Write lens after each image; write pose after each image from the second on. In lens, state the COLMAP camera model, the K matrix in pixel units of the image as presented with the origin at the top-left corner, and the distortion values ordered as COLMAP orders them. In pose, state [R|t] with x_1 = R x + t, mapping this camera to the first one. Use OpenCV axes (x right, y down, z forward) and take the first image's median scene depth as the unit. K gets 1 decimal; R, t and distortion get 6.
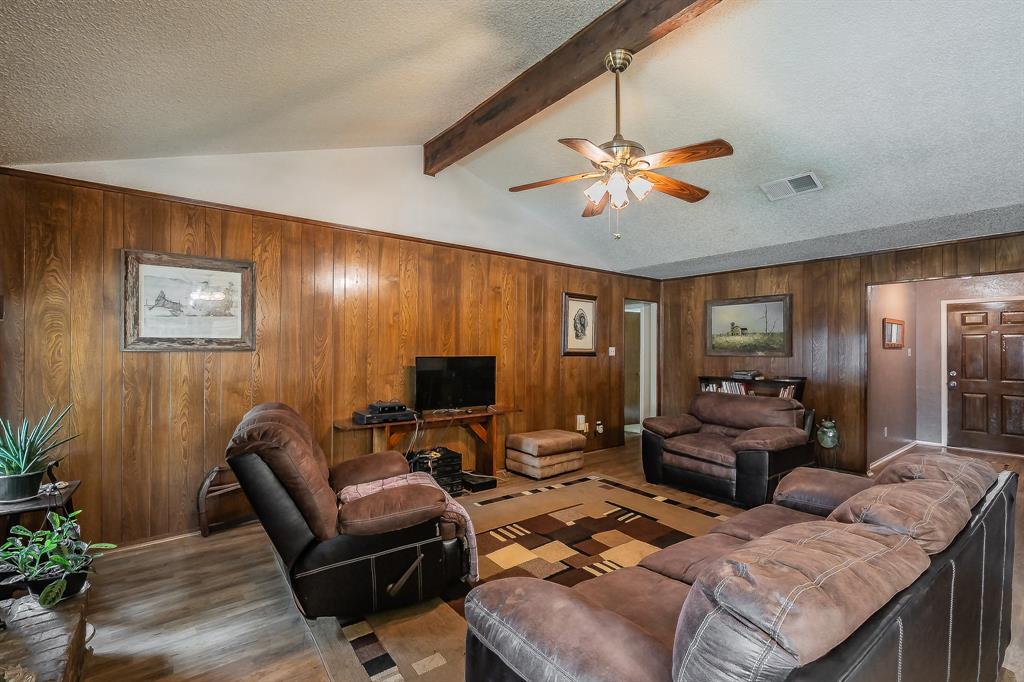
lens RADIAL K [[463.1, 0, 512.0], [0, 463.1, 341.0], [0, 0, 1]] dist [0.001518, 0.000346]
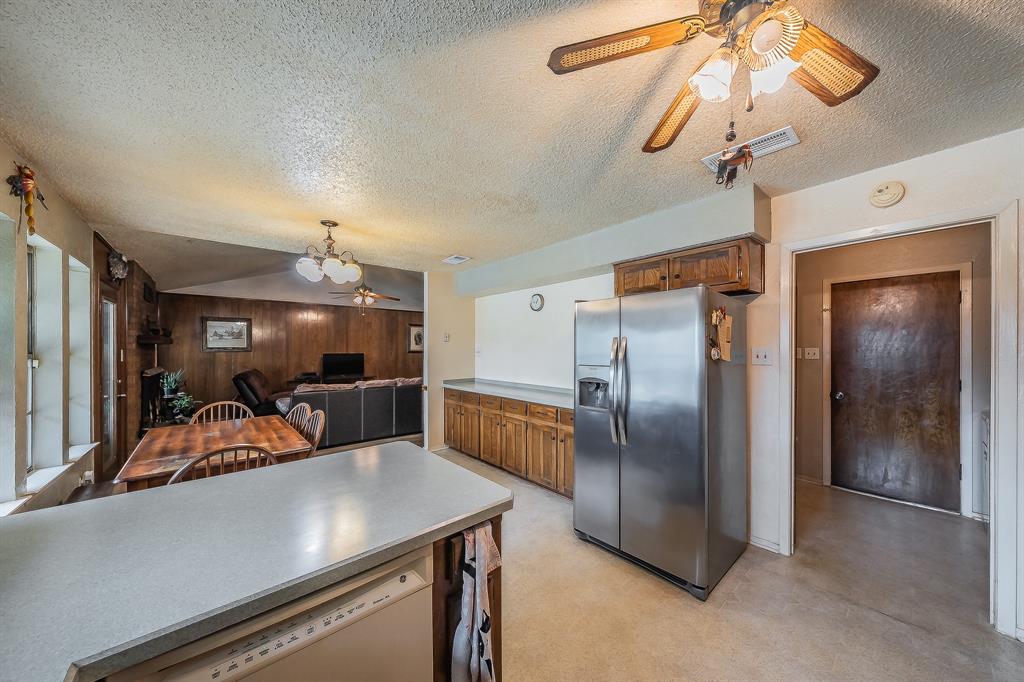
lens RADIAL K [[348.5, 0, 510.4], [0, 348.5, 346.0], [0, 0, 1]] dist [-0.000850, -0.000037]
pose [[0.999240, -0.008899, 0.037962, 0.882011], [0.008726, 0.999951, 0.004710, -0.008462], [-0.038002, -0.004375, 0.999268, -1.094466]]
